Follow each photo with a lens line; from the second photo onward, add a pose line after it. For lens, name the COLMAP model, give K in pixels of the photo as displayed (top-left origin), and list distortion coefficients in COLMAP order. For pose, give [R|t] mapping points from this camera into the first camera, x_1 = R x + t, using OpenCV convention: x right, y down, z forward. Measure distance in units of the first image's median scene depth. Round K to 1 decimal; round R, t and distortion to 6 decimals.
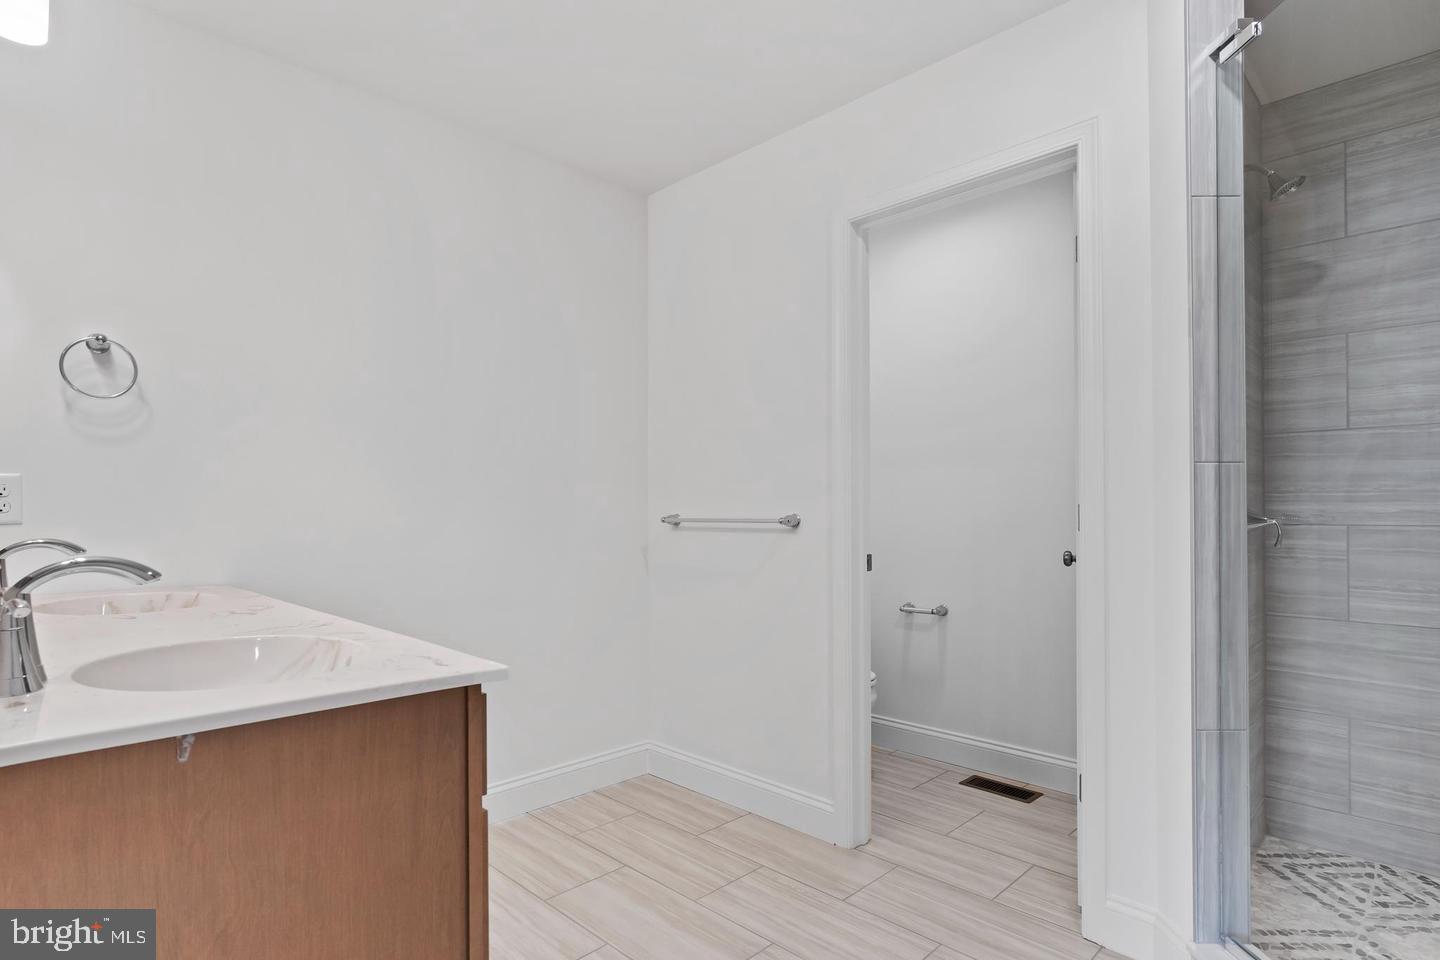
lens RADIAL K [[756.8, 0, 715.3], [0, 756.8, 488.0], [0, 0, 1]] dist [0.000679, 0.002430]
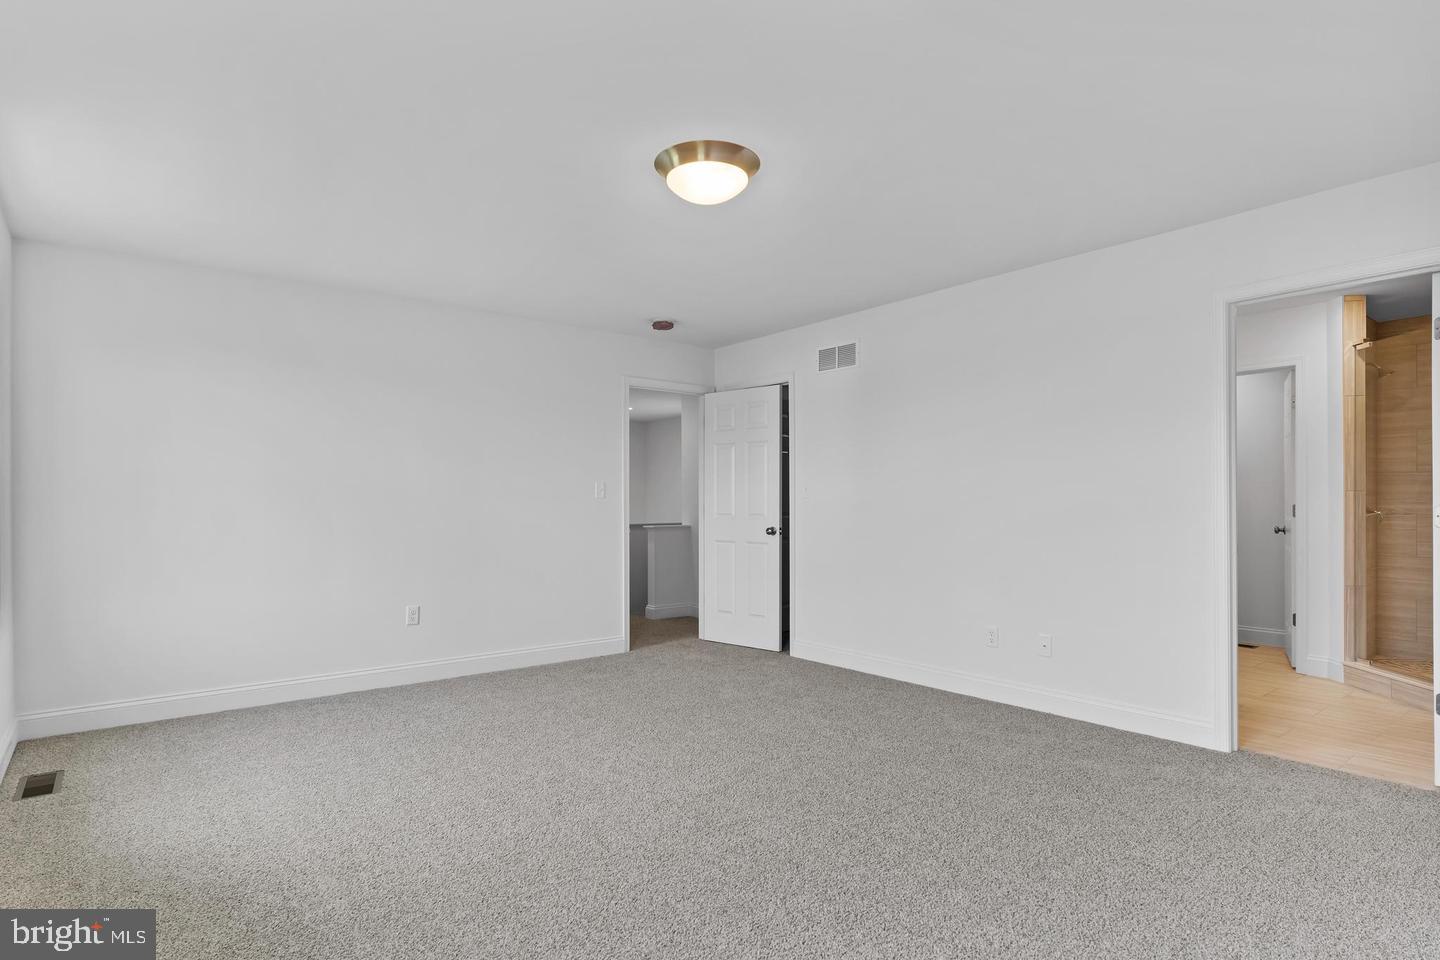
lens RADIAL K [[756.8, 0, 725.1], [0, 756.8, 482.5], [0, 0, 1]] dist [0.000679, 0.002430]
pose [[0.994698, 0.002882, -0.102799, -1.160494], [-0.002319, 0.999982, 0.005599, -0.064874], [0.102813, -0.005331, 0.994686, -1.724853]]
